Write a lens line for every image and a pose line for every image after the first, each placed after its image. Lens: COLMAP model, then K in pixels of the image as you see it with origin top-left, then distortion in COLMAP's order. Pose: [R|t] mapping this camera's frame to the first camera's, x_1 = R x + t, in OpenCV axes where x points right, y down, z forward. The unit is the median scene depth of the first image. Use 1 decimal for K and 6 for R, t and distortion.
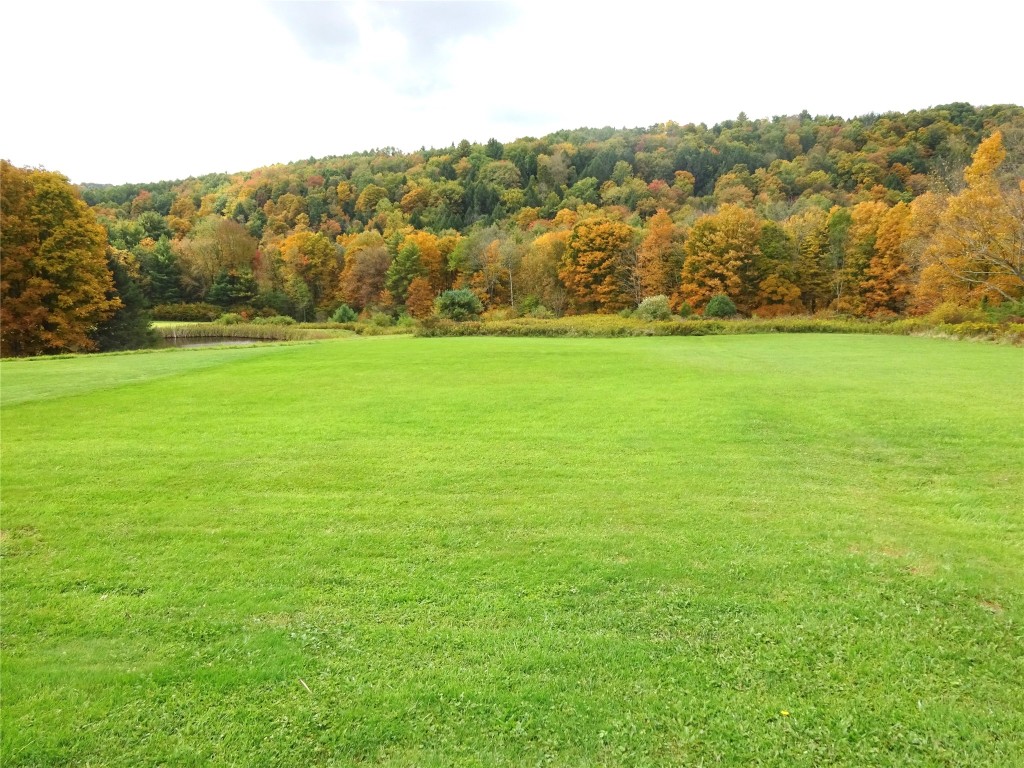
lens RADIAL K [[751.9, 0, 513.2], [0, 751.9, 385.6], [0, 0, 1]] dist [0.007868, -0.005778]
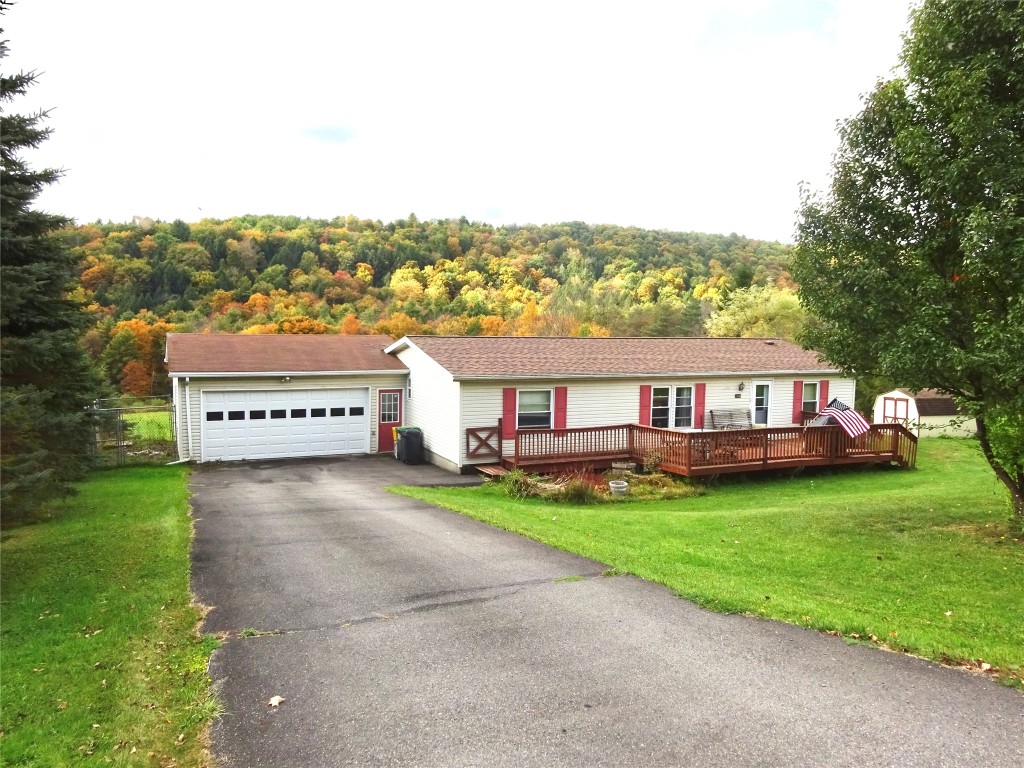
lens RADIAL K [[754.5, 0, 509.1], [0, 754.5, 387.7], [0, 0, 1]] dist [0.002798, -0.000495]
pose [[0.917502, -0.006063, 0.397686, -0.028206], [0.042261, 0.995710, -0.082320, 0.006088], [-0.395480, 0.092335, 0.913821, -0.116151]]
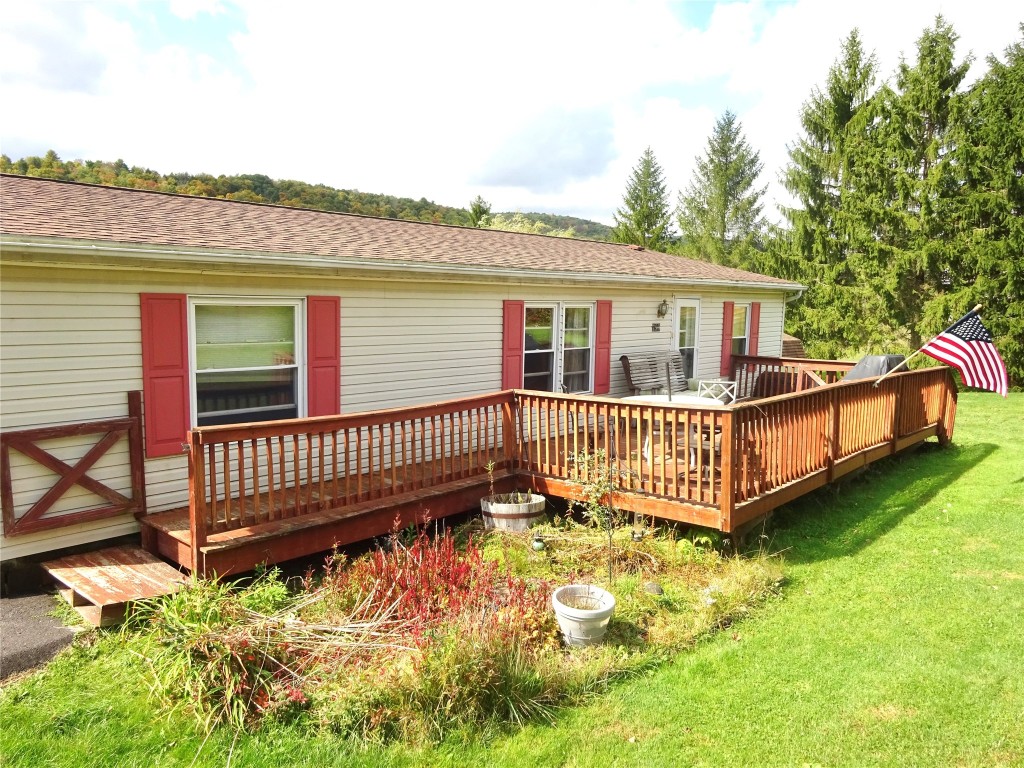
lens RADIAL K [[751.2, 0, 514.2], [0, 751.2, 384.3], [0, 0, 1]] dist [0.010767, -0.002214]
pose [[0.683683, -0.058027, 0.727468, -0.013122], [0.097930, 0.995113, -0.012660, 0.004607], [-0.723178, 0.079896, 0.686025, -0.082644]]
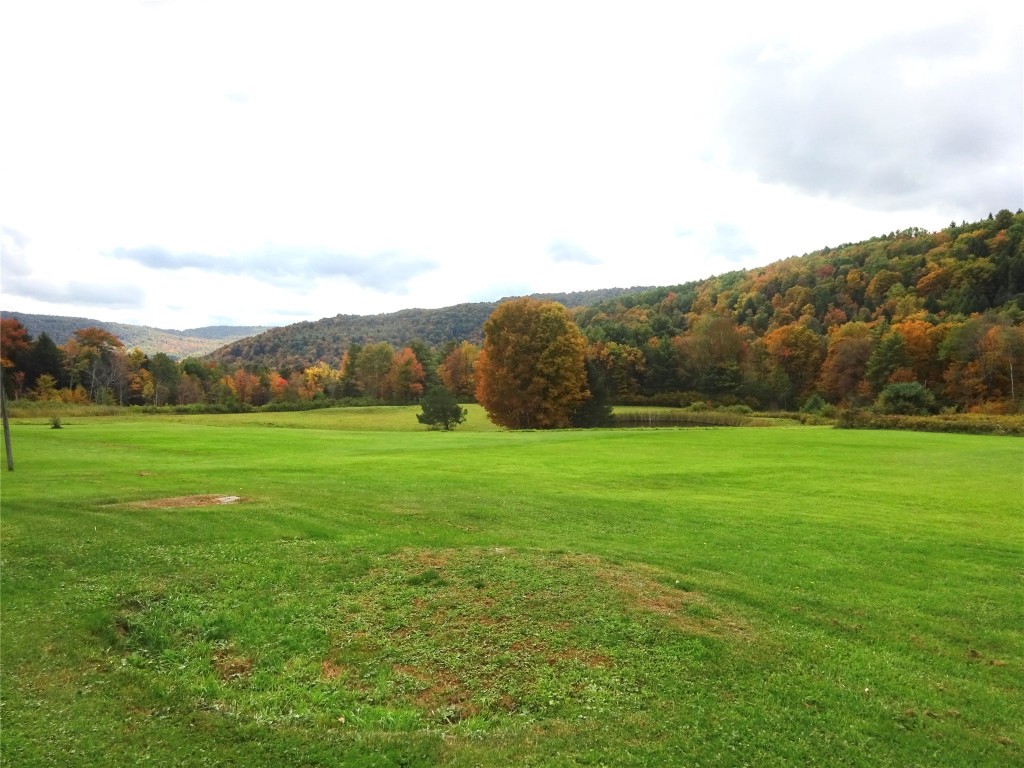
lens RADIAL K [[751.9, 0, 513.2], [0, 751.9, 385.6], [0, 0, 1]] dist [0.007868, -0.005778]
pose [[0.783840, 0.005615, -0.620938, 0.039648], [-0.076705, 0.993176, -0.087847, 0.000924], [0.616207, 0.116487, 0.778922, -0.027011]]
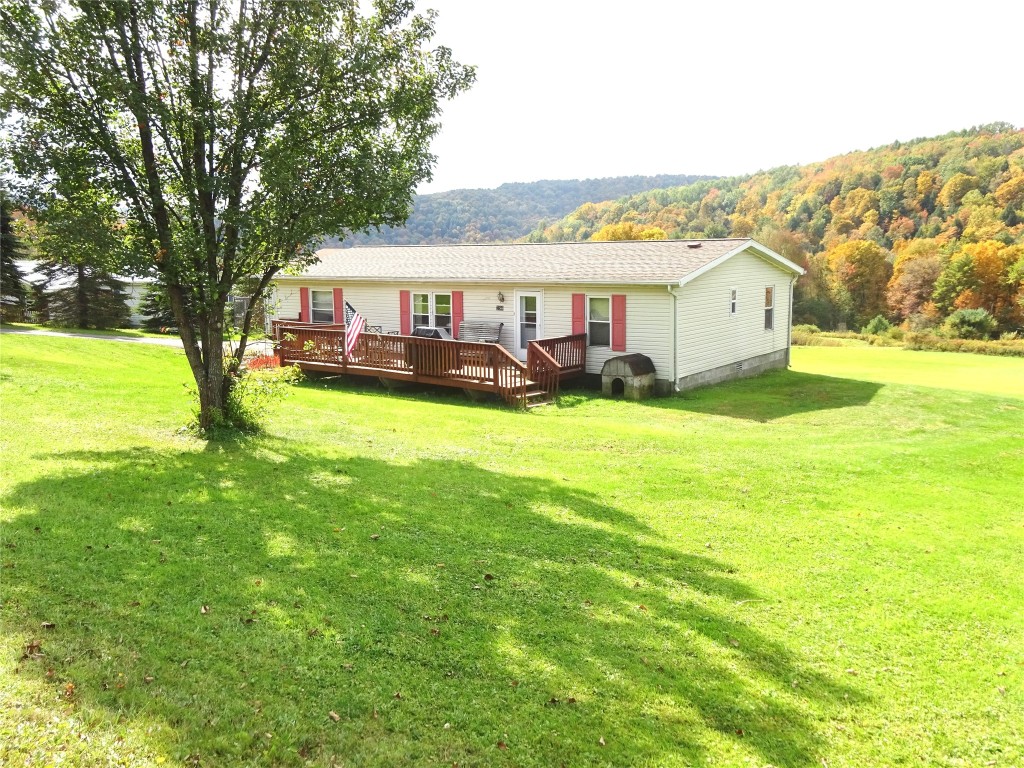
lens RADIAL K [[891.2, 0, 512.0], [0, 891.2, 384.0], [0, 0, 1]] dist [0.036405, 0.002097]
pose [[0.788138, 0.094255, -0.608239, 0.057290], [-0.104852, 0.994321, 0.018218, 0.006600], [0.606501, 0.049417, 0.793545, -0.116180]]
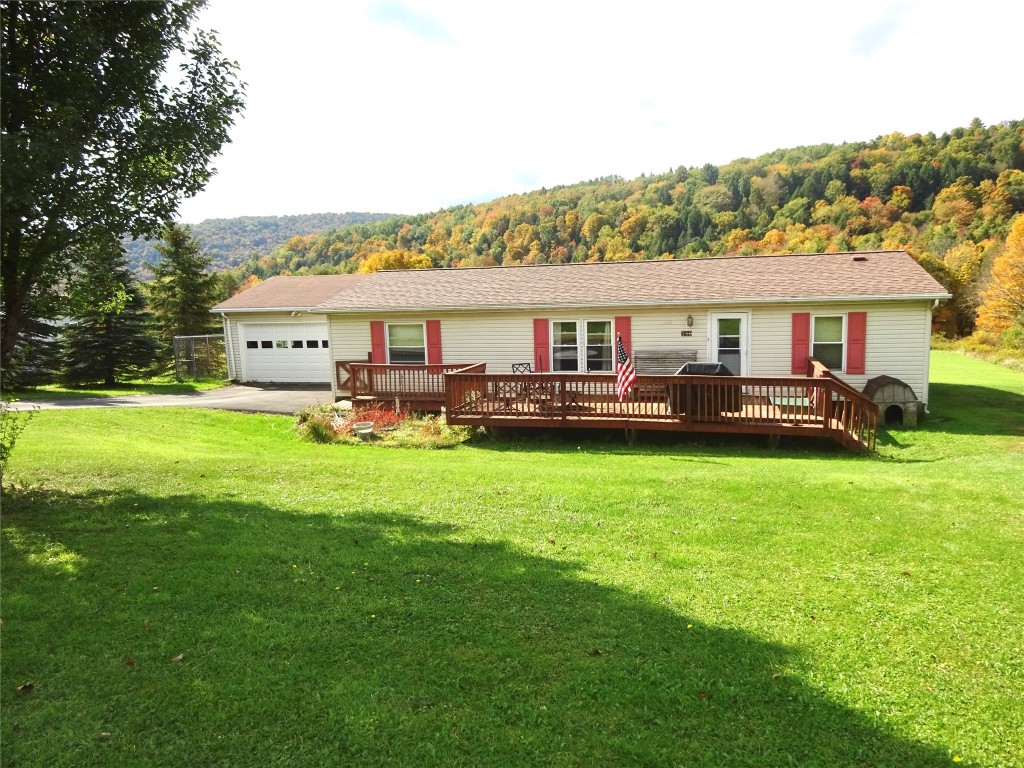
lens RADIAL K [[751.9, 0, 513.2], [0, 751.9, 385.6], [0, 0, 1]] dist [0.007868, -0.005778]
pose [[0.958804, 0.021576, -0.283249, 0.018877], [-0.025521, 0.999622, -0.010246, 0.006434], [0.282921, 0.017053, 0.958992, -0.114126]]
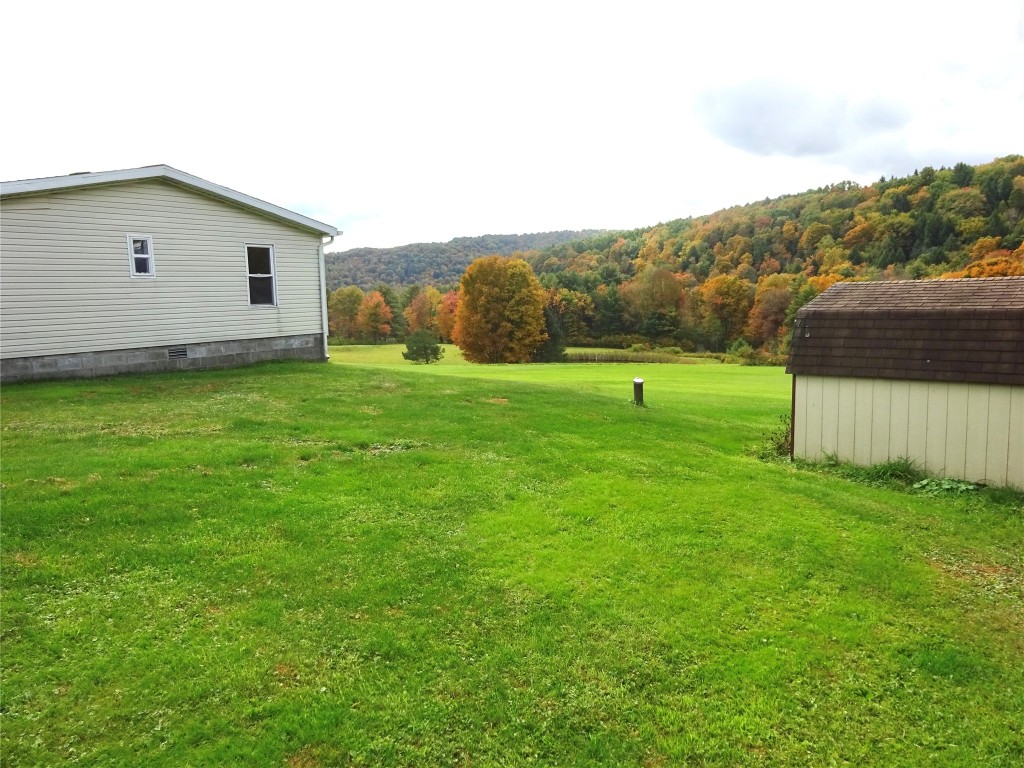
lens RADIAL K [[751.2, 0, 514.2], [0, 751.2, 384.3], [0, 0, 1]] dist [0.010767, -0.002214]
pose [[0.823961, 0.056625, -0.563810, 0.066448], [-0.080205, 0.996631, -0.017119, 0.005468], [0.560941, 0.059325, 0.825727, -0.074825]]
